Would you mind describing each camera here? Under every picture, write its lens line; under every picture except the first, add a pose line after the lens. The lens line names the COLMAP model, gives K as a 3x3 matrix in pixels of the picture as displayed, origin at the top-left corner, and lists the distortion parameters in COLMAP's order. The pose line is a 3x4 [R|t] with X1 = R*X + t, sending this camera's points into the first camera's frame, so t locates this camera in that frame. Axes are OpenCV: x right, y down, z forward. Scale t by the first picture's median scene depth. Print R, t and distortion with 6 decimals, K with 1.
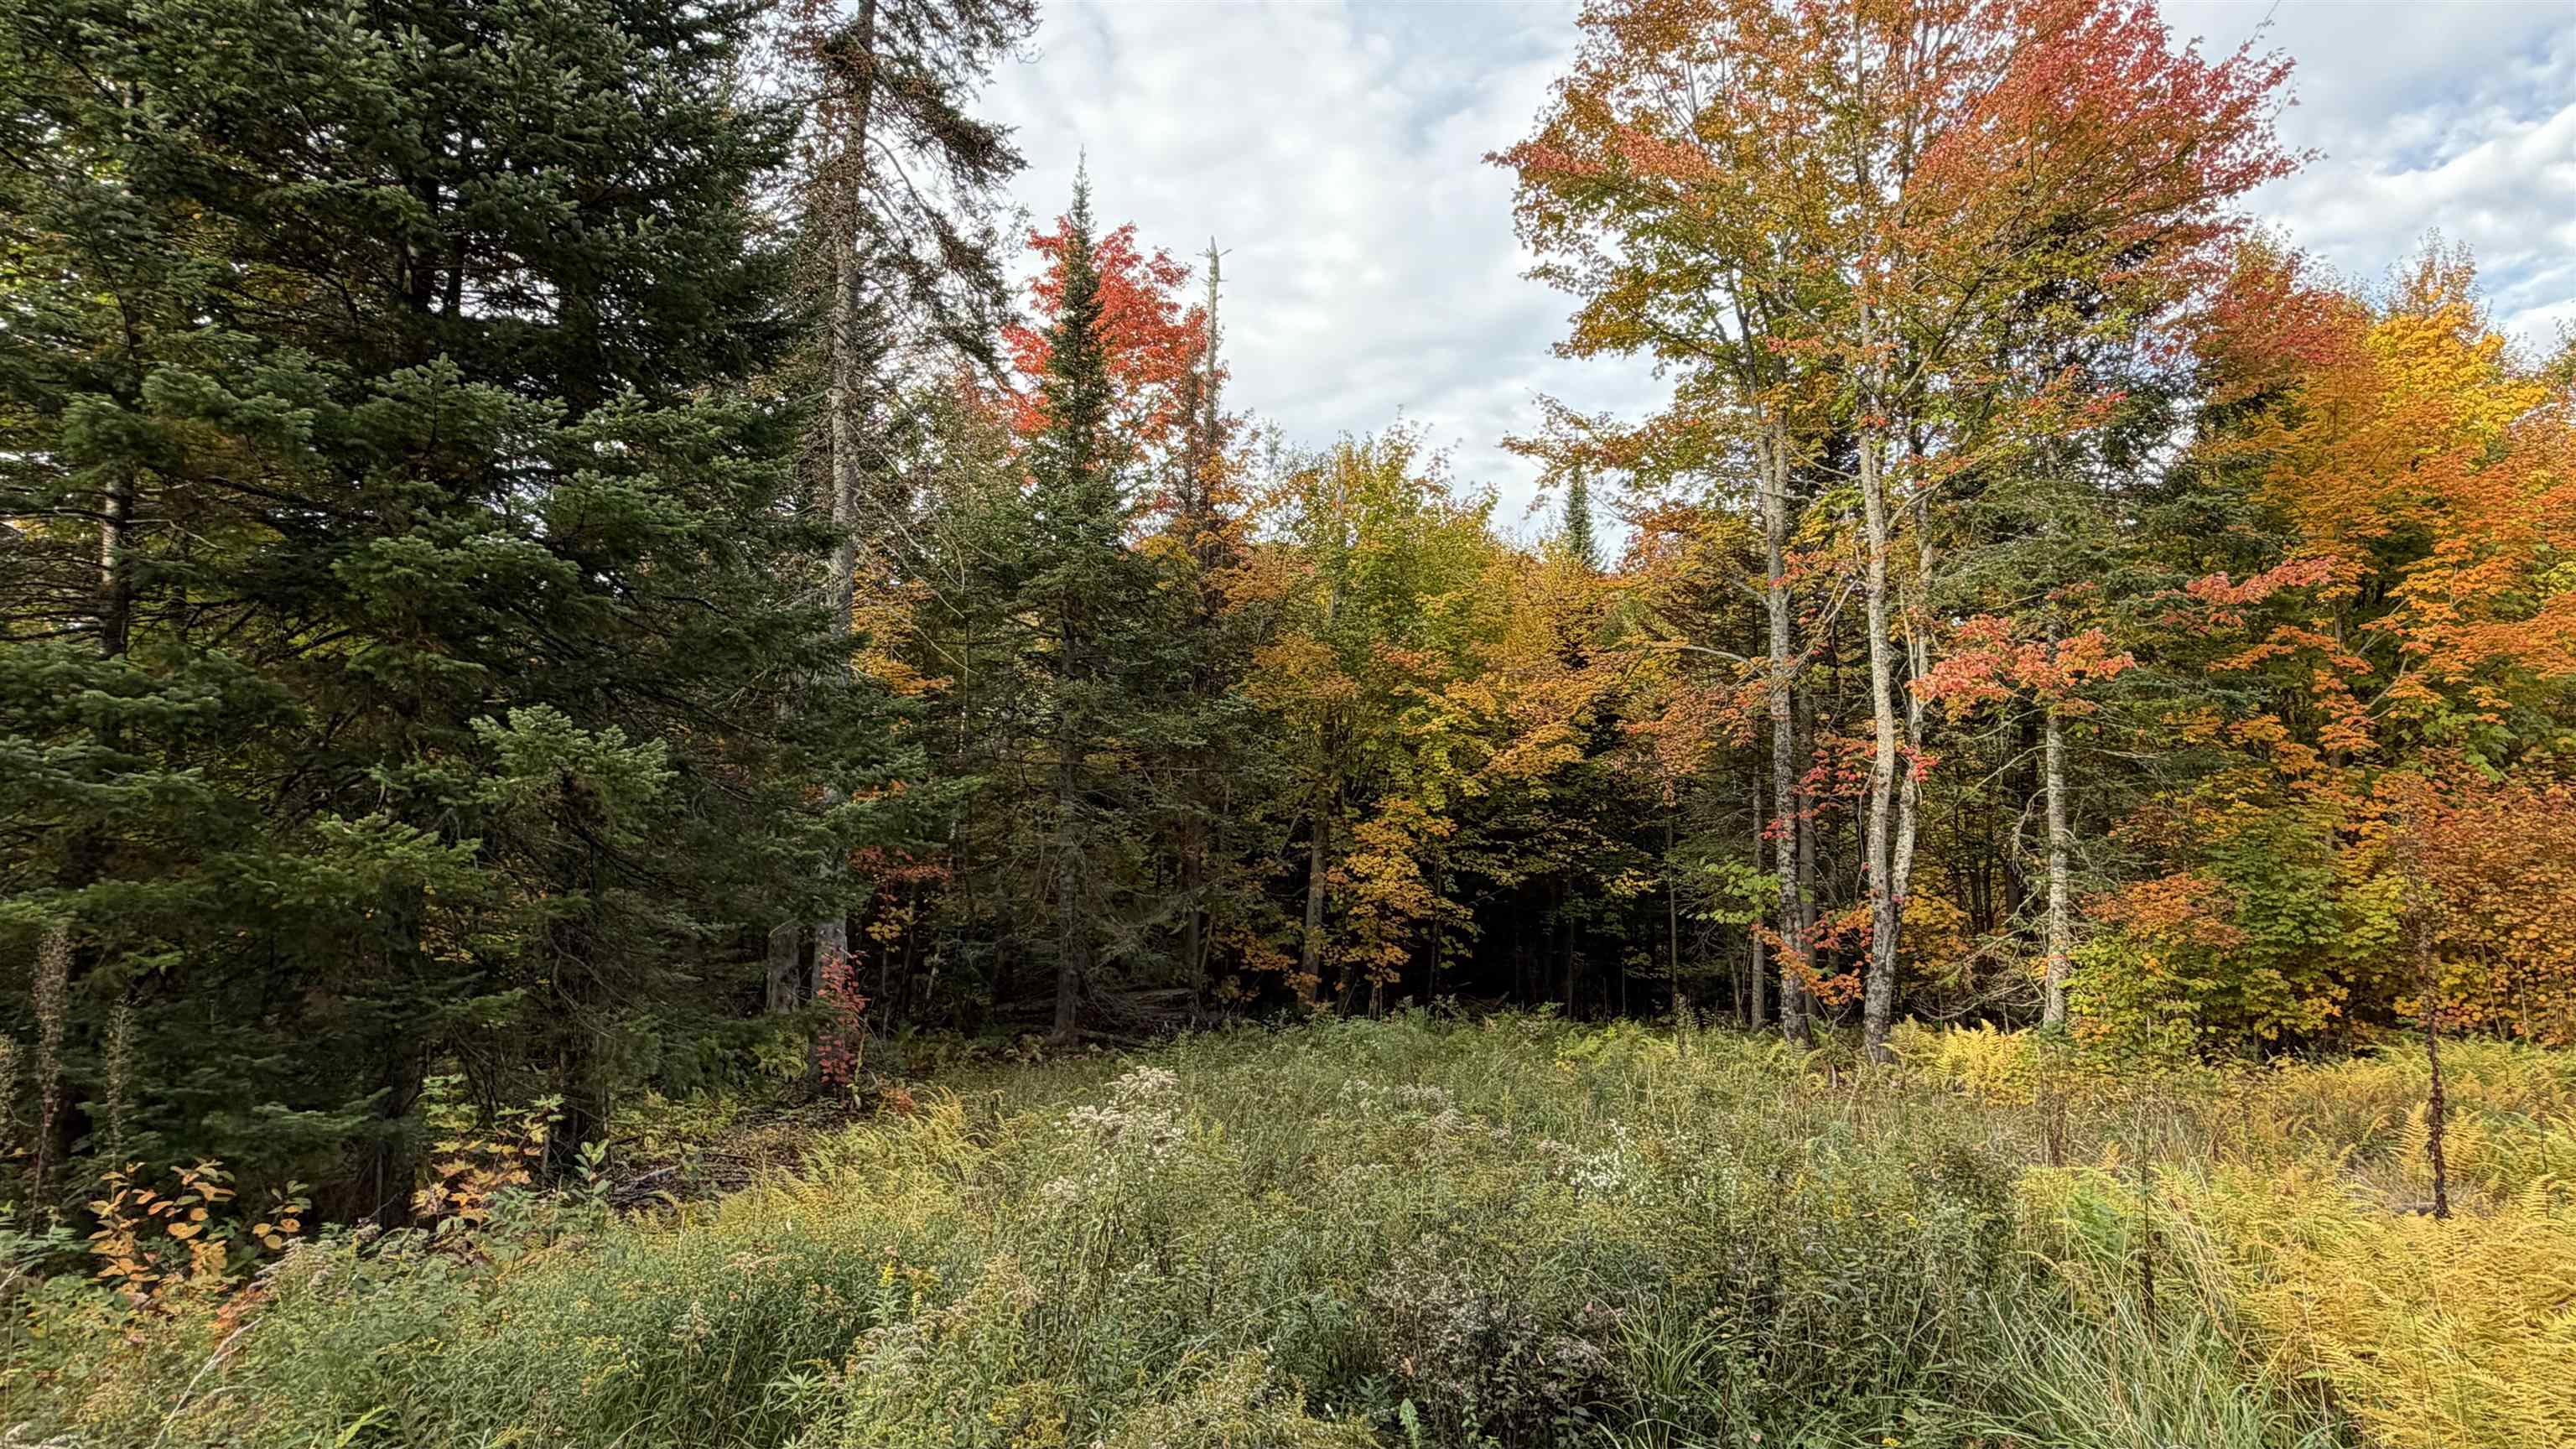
lens RADIAL K [[1381.4, 0, 1283.7], [0, 1381.4, 705.9], [0, 0, 1]] dist [0.003384, 0.010838]
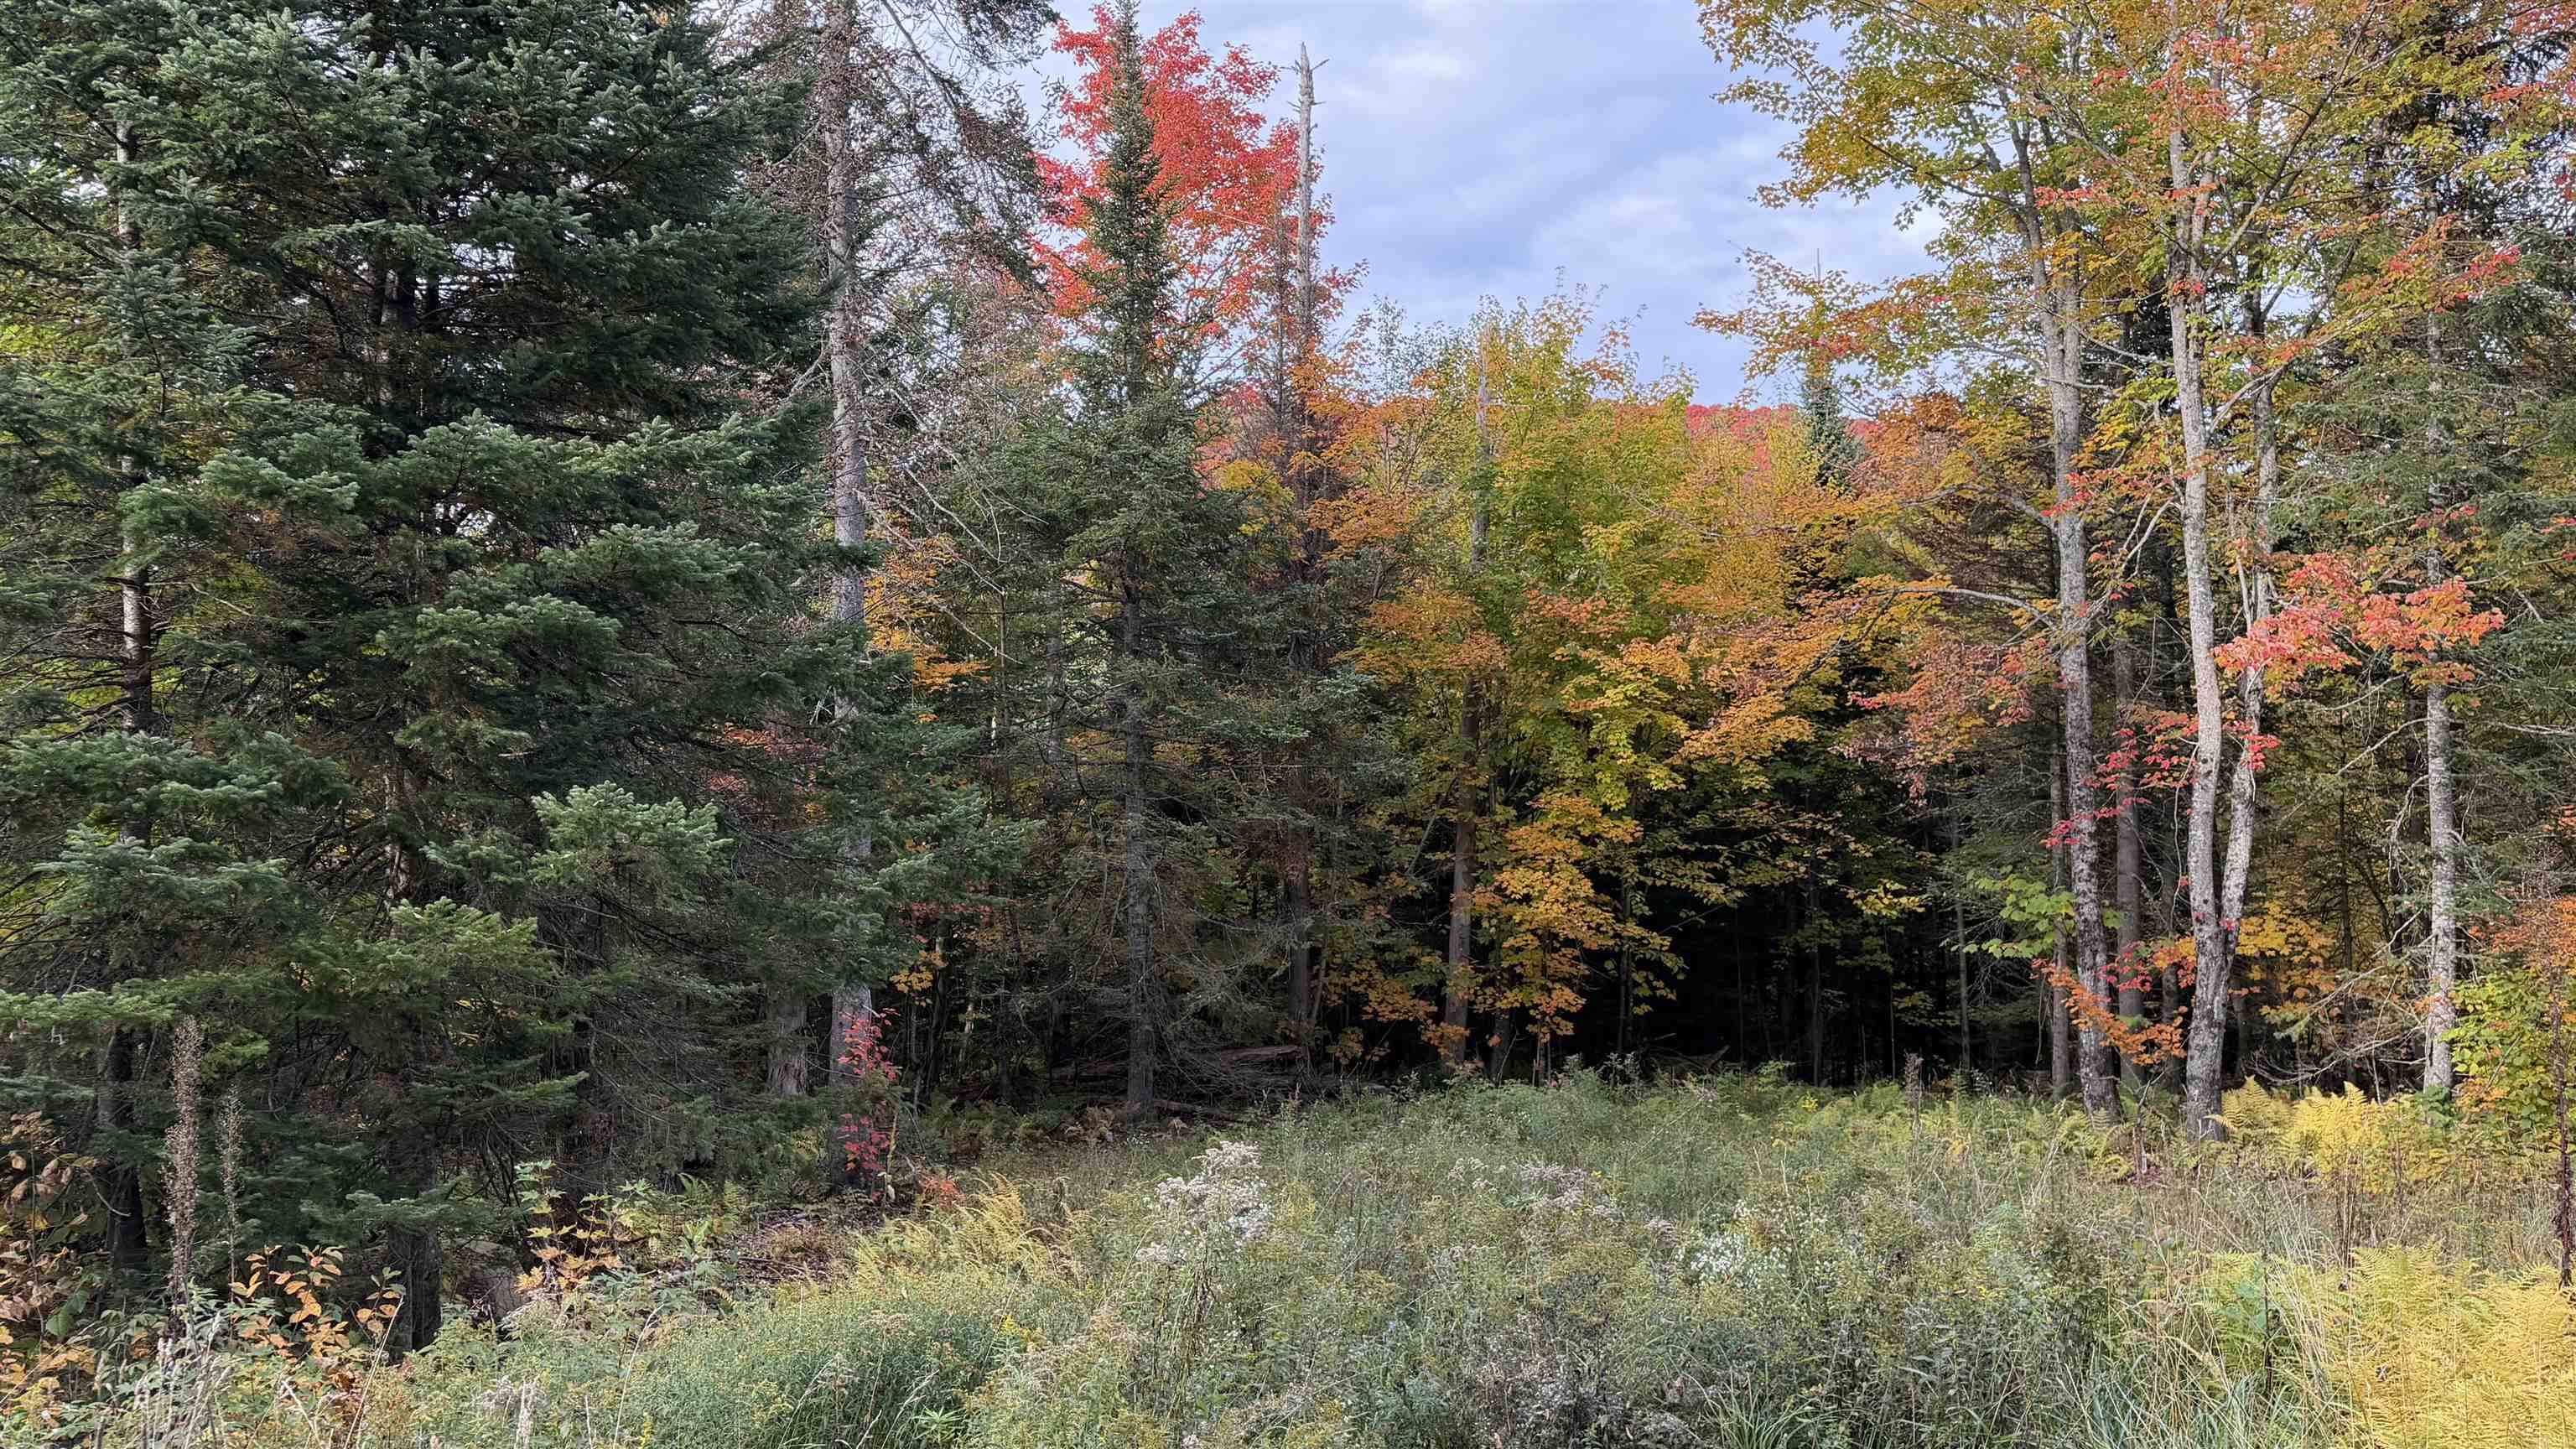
lens RADIAL K [[1952.6, 0, 1284.9], [0, 1952.6, 712.3], [0, 0, 1]] dist [0.080383, -0.070862]
pose [[0.996921, -0.023523, -0.074795, 0.014506], [0.026286, 0.999000, 0.036175, -0.028202], [0.073869, -0.038029, 0.996543, -0.110505]]
